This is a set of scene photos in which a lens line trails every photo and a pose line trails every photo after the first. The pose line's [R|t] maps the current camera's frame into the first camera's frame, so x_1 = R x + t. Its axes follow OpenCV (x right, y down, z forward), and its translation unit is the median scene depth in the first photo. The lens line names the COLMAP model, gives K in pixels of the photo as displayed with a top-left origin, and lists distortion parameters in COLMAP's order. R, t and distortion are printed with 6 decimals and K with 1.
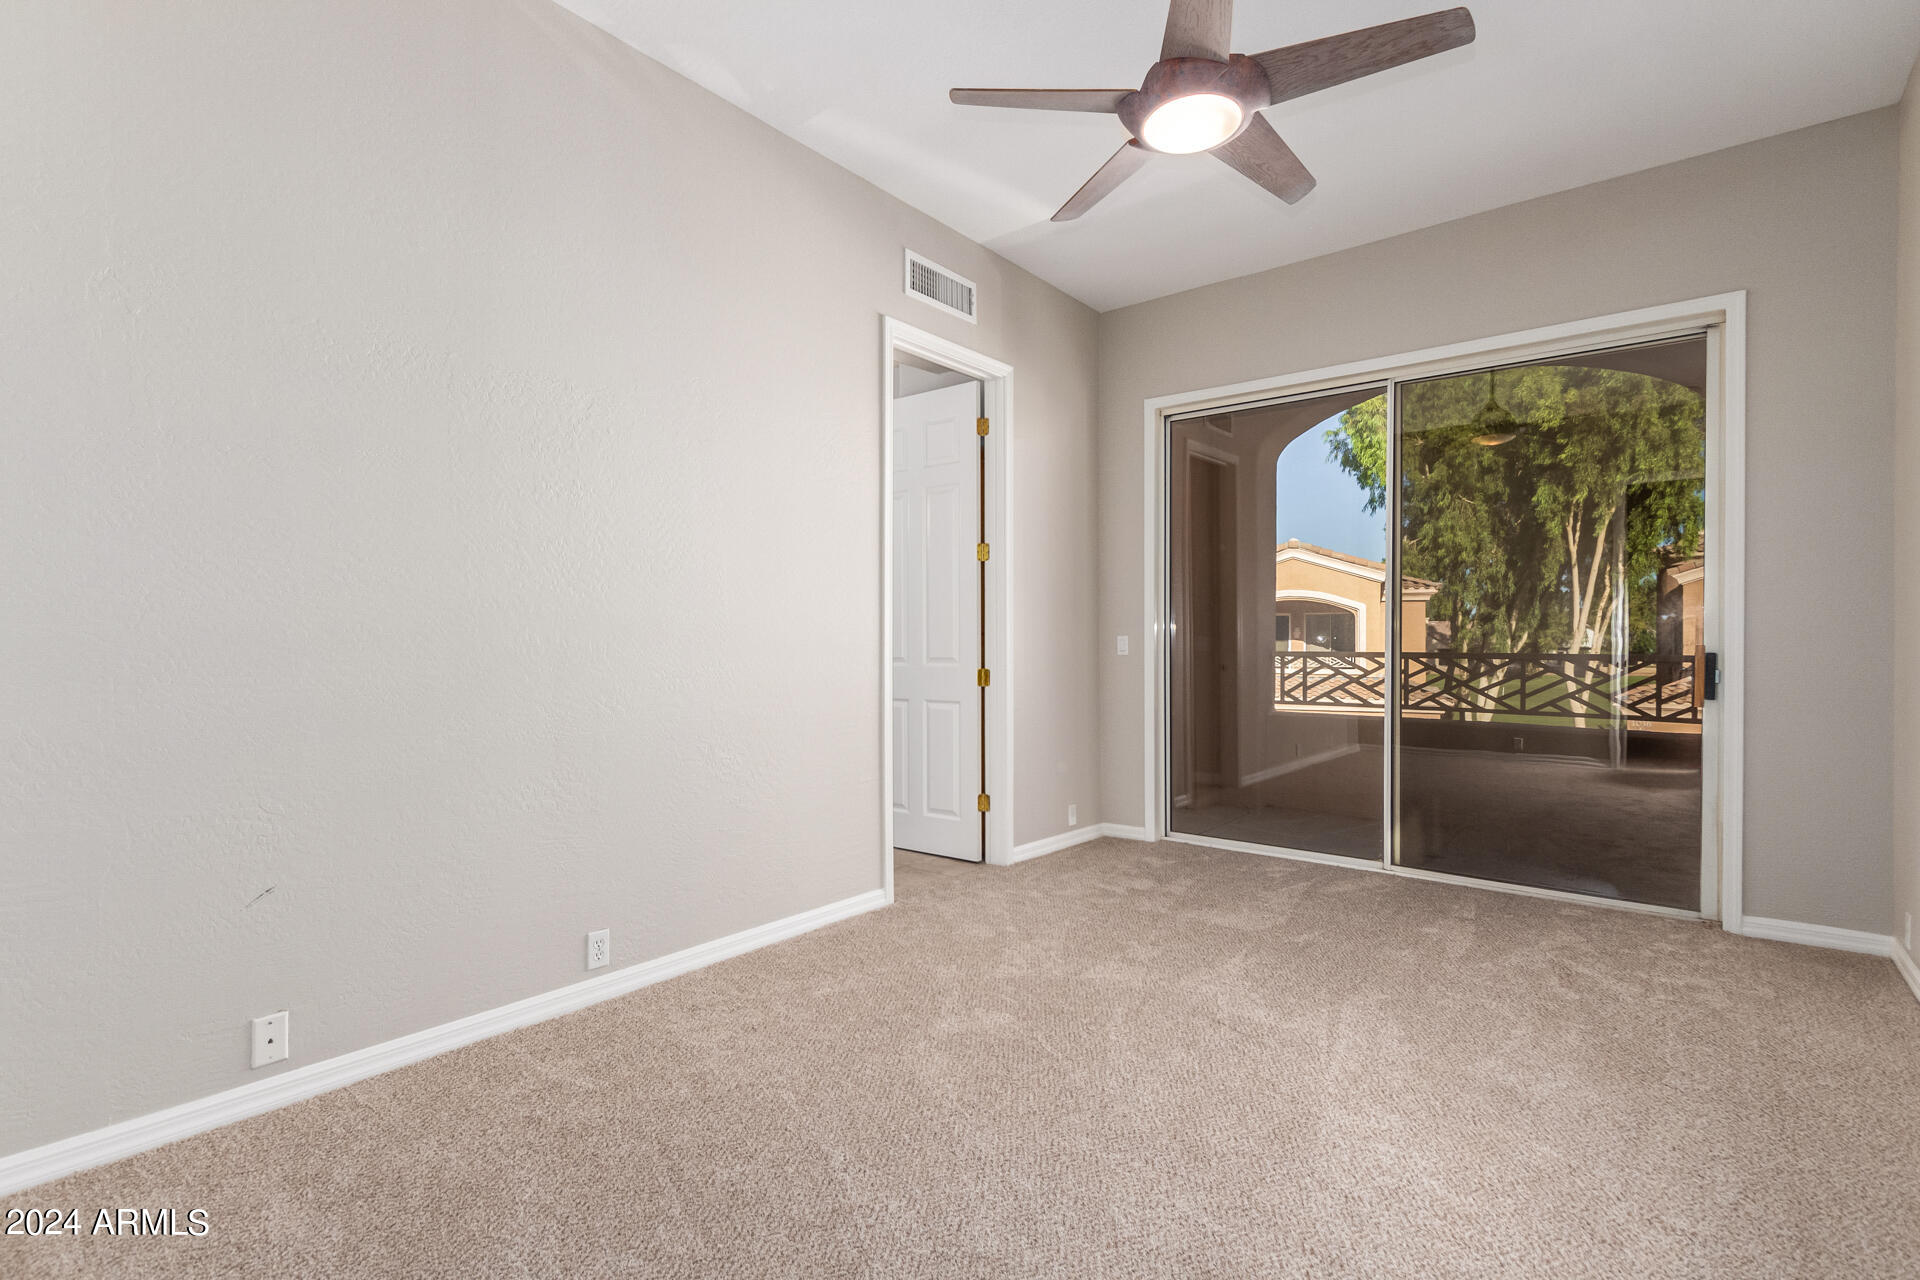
lens RADIAL K [[910.2, 0, 957.8], [0, 910.2, 653.7], [0, 0, 1]] dist [0.000566, -0.000548]
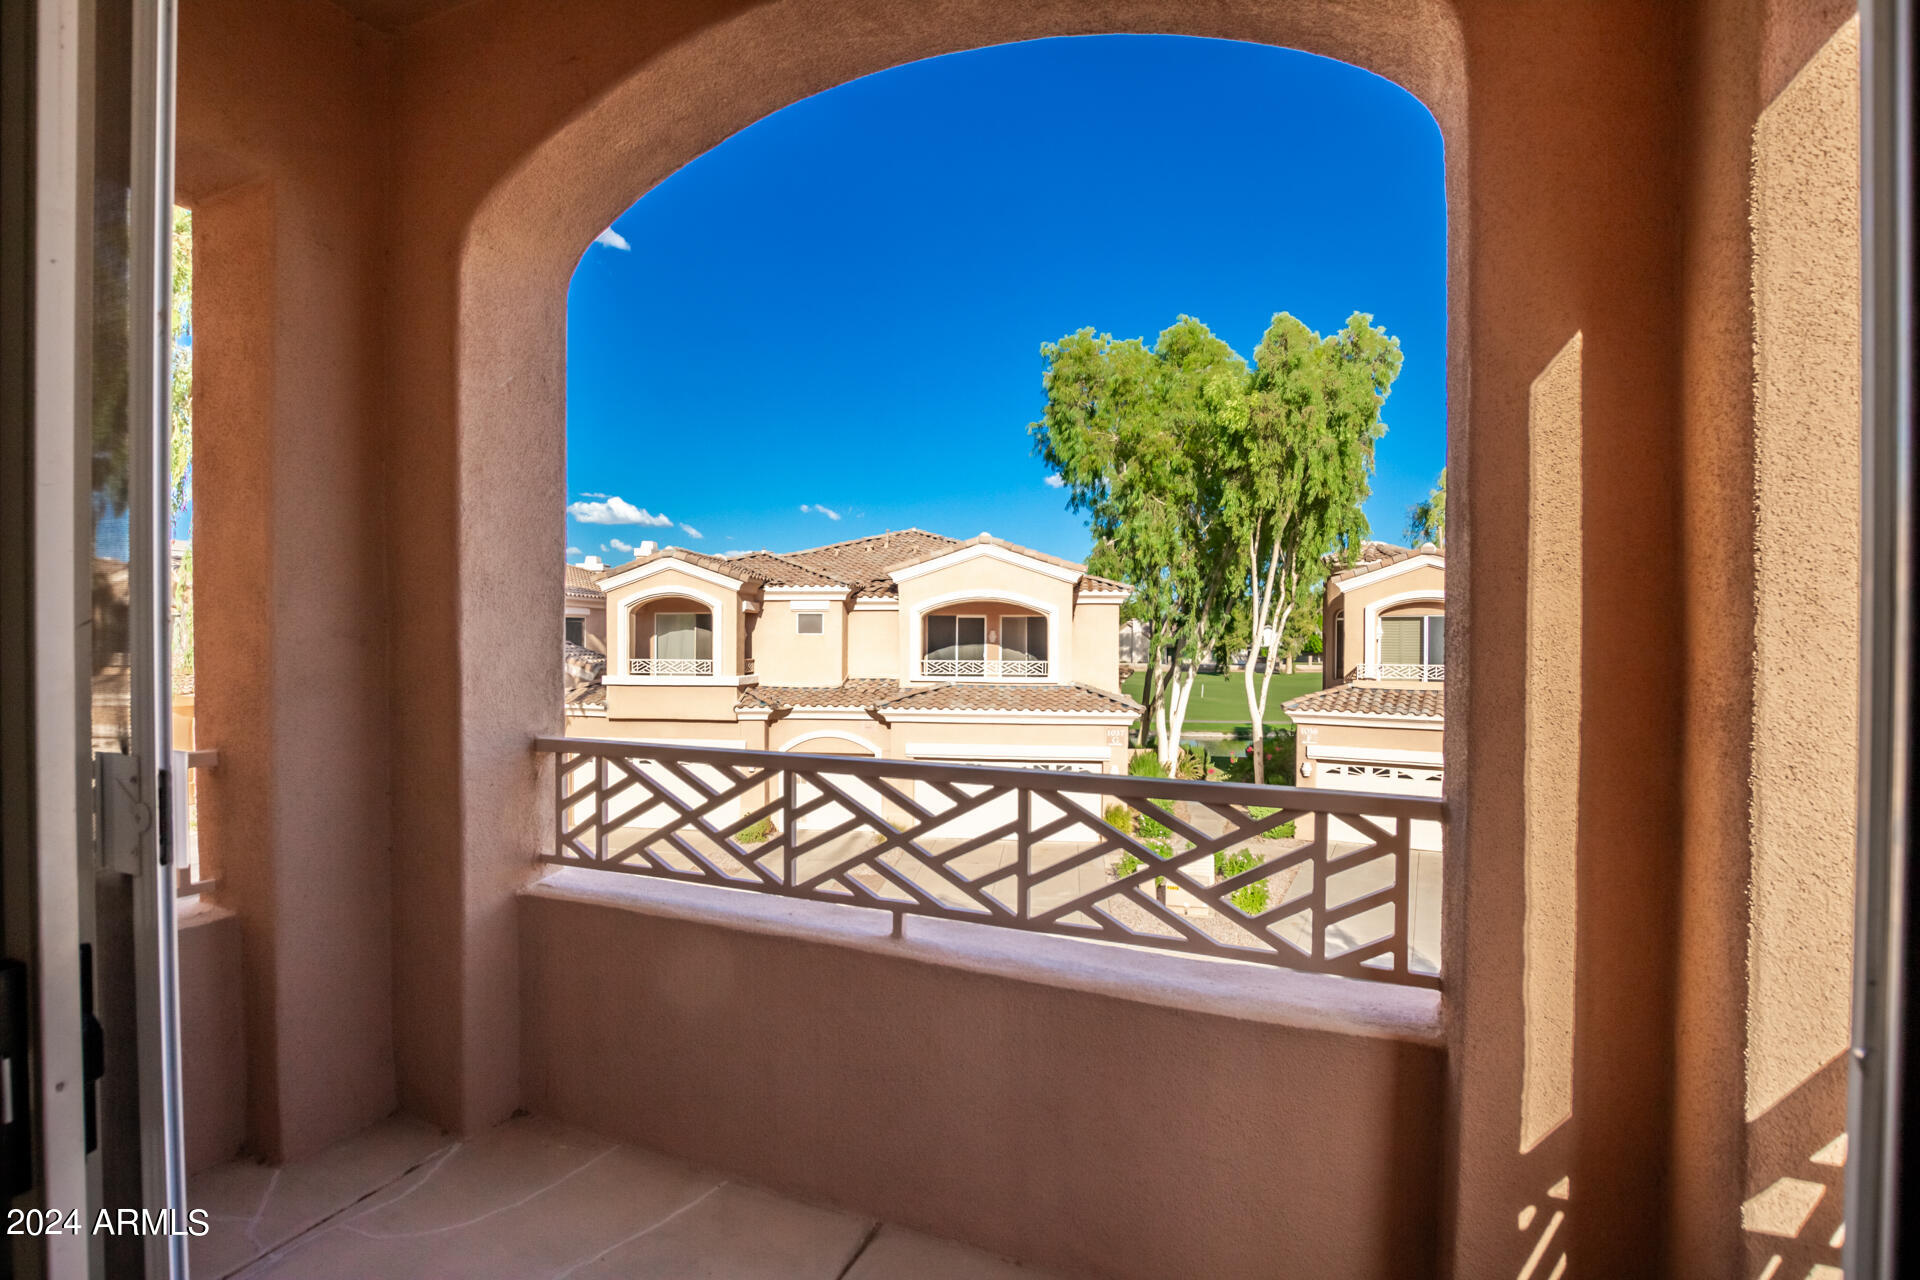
lens RADIAL K [[910.2, 0, 957.8], [0, 910.2, 653.7], [0, 0, 1]] dist [0.000566, -0.000548]
pose [[0.963824, 0.003105, 0.266521, 0.099395], [-0.004805, 0.999972, 0.005724, -0.010781], [-0.266496, -0.006798, 0.963812, 0.128115]]
